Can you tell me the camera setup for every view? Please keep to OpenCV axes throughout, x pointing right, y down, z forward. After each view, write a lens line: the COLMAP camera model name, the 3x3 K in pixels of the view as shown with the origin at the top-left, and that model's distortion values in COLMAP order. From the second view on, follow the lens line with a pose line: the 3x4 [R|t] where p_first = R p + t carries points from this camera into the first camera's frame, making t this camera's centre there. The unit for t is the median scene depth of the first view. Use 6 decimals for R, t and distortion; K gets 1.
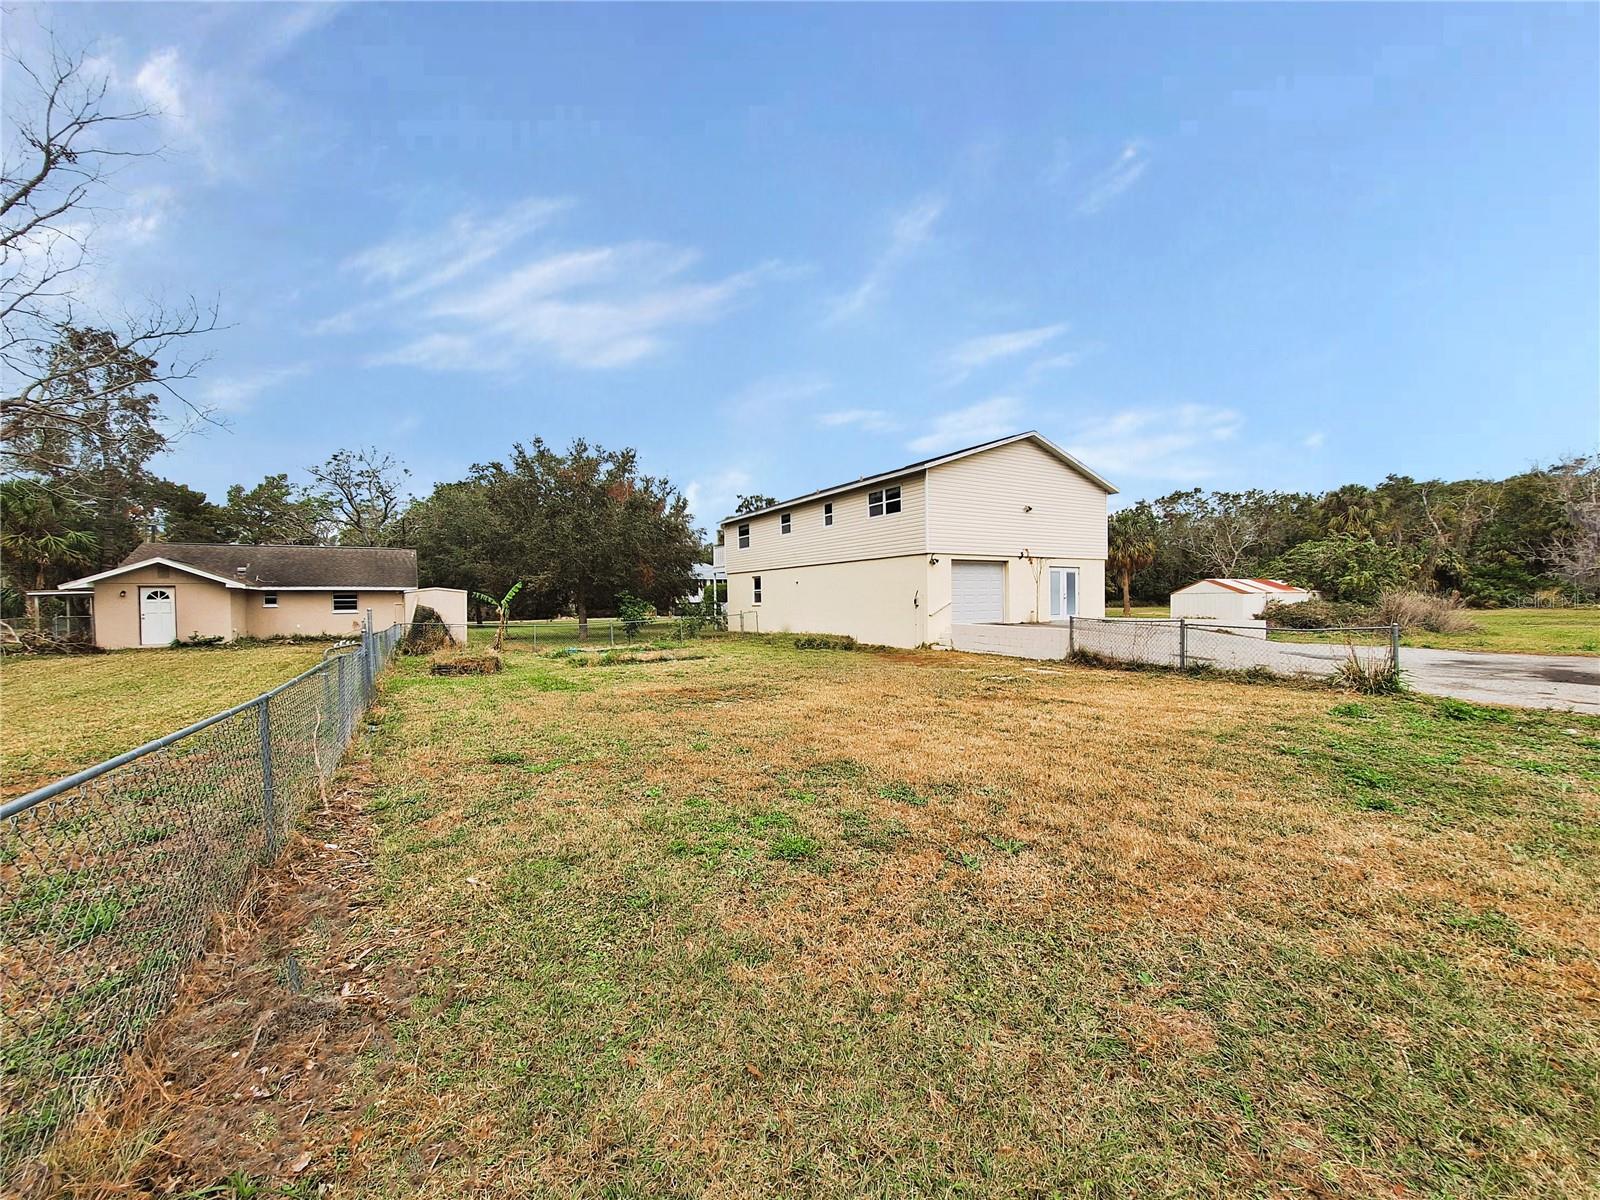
lens RADIAL K [[631.0, 0, 806.3], [0, 631.0, 606.5], [0, 0, 1]] dist [-0.000852, -0.000436]
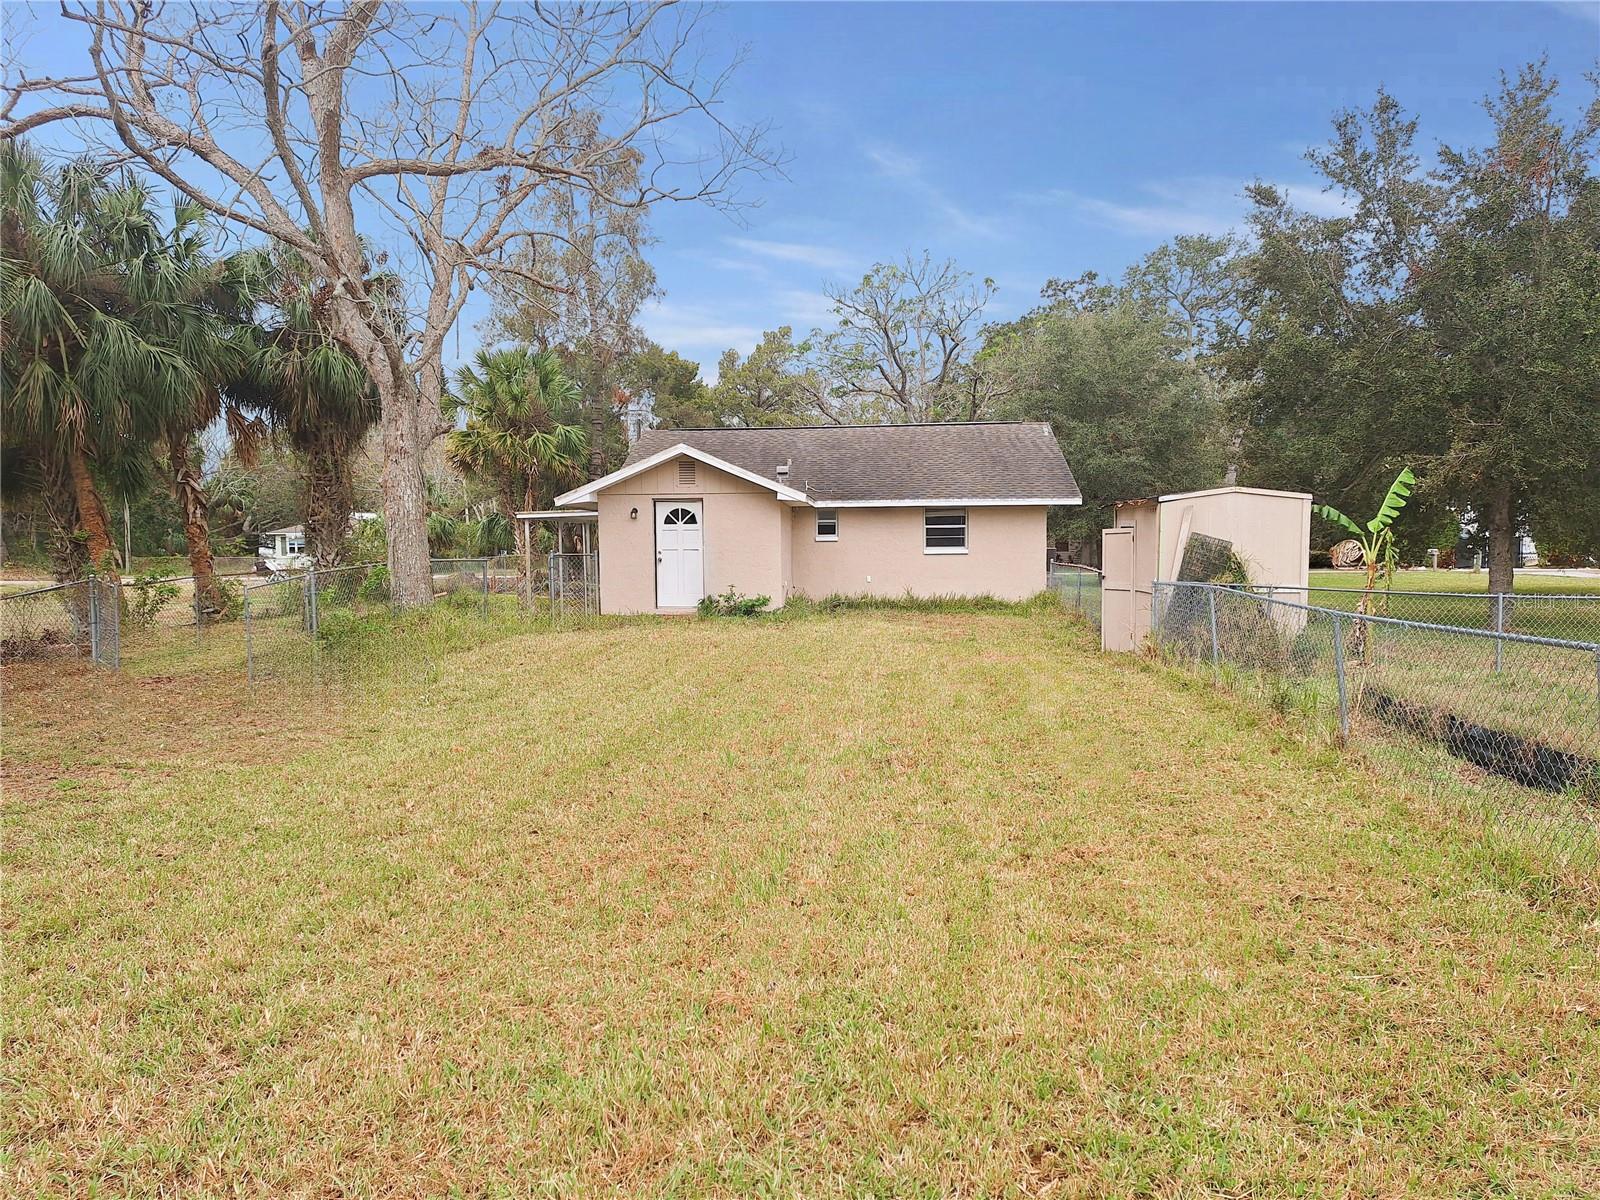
lens RADIAL K [[1047.5, 0, 800.0], [0, 1047.5, 600.0], [0, 0, 1]] dist [0.007106, -0.001728]
pose [[0.811164, 0.033713, -0.583846, -0.377038], [-0.004663, 0.998678, 0.051189, 0.006071], [0.584800, -0.038800, 0.810249, 0.300650]]
